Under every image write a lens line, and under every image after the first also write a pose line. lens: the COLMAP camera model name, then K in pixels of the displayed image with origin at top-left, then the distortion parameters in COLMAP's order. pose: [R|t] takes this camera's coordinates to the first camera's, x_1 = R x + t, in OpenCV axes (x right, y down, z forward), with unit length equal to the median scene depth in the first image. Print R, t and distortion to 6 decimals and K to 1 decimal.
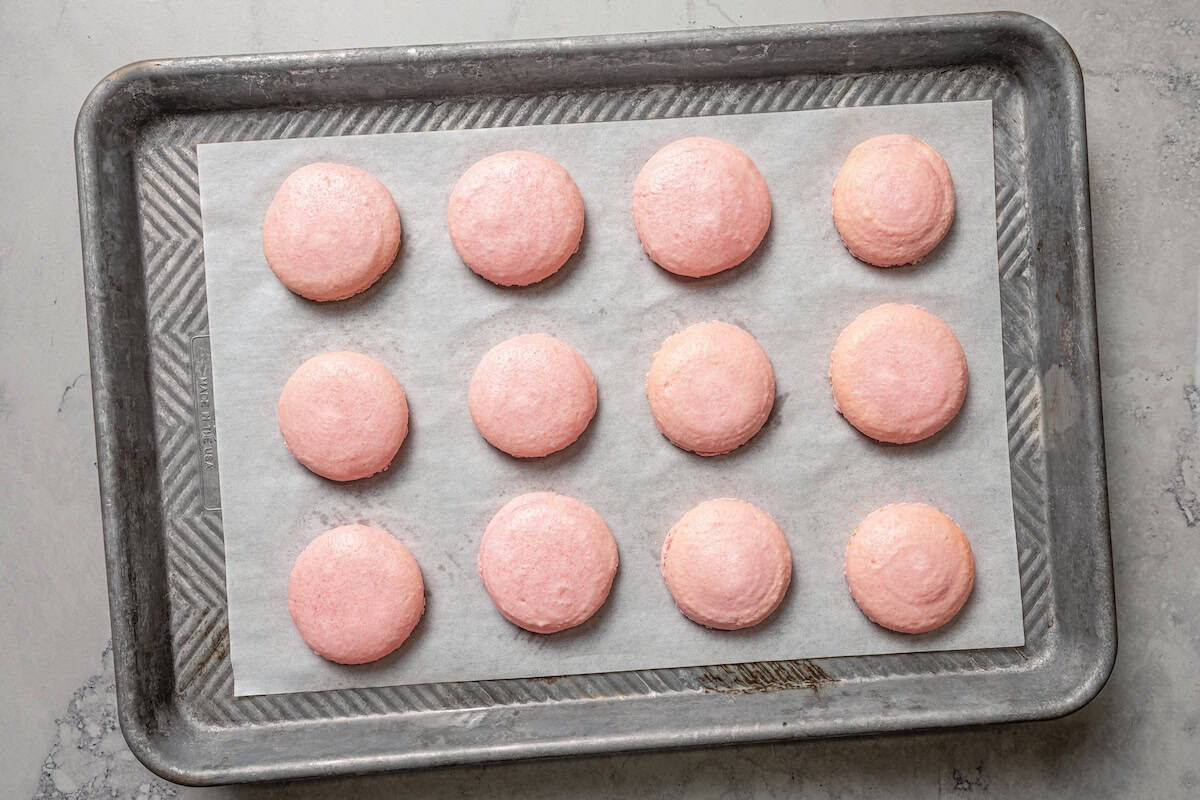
lens RADIAL K [[1096.1, 0, 592.2], [0, 1096.1, 397.2], [0, 0, 1]] dist [0.010743, -0.008517]
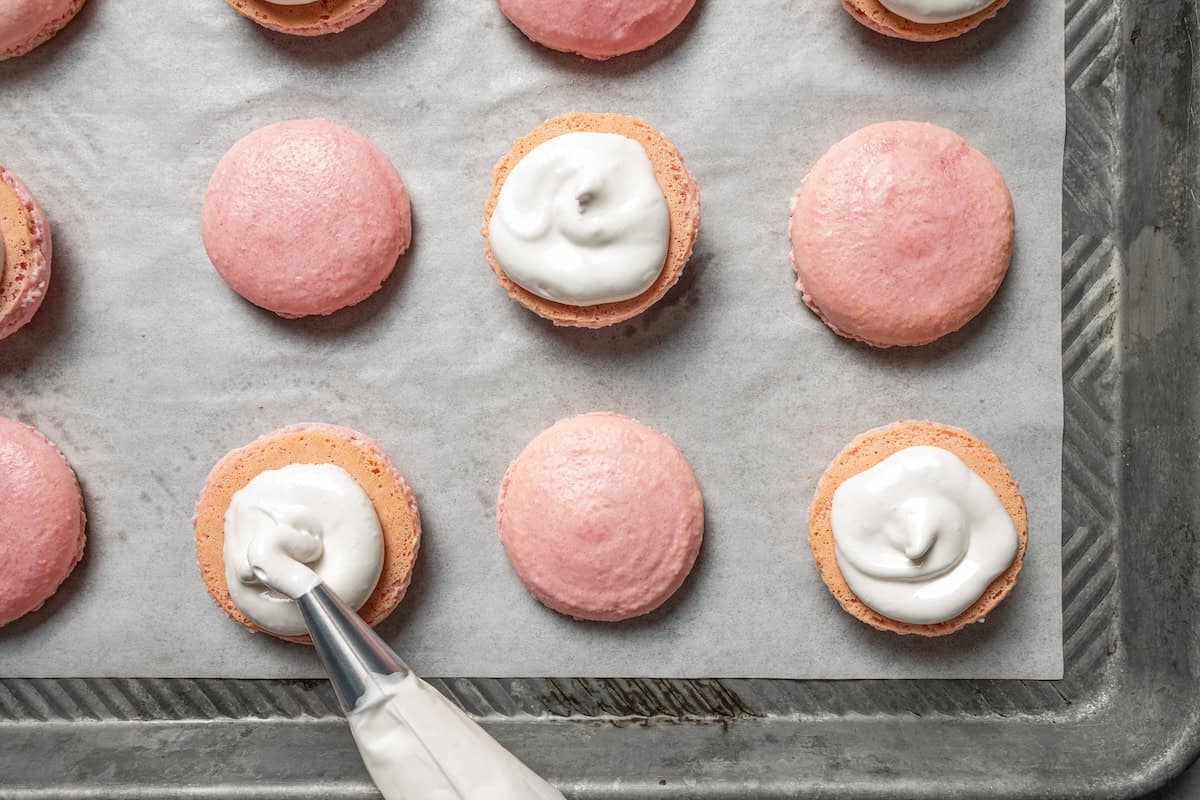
lens RADIAL K [[1096.1, 0, 596.8], [0, 1096.1, 406.3], [0, 0, 1]] dist [0.010743, -0.008517]
pose [[0.997710, 0.060486, -0.030259, 0.137937], [-0.060102, 0.998102, 0.013427, 0.078890], [0.031014, -0.011577, 0.999452, 0.373143]]
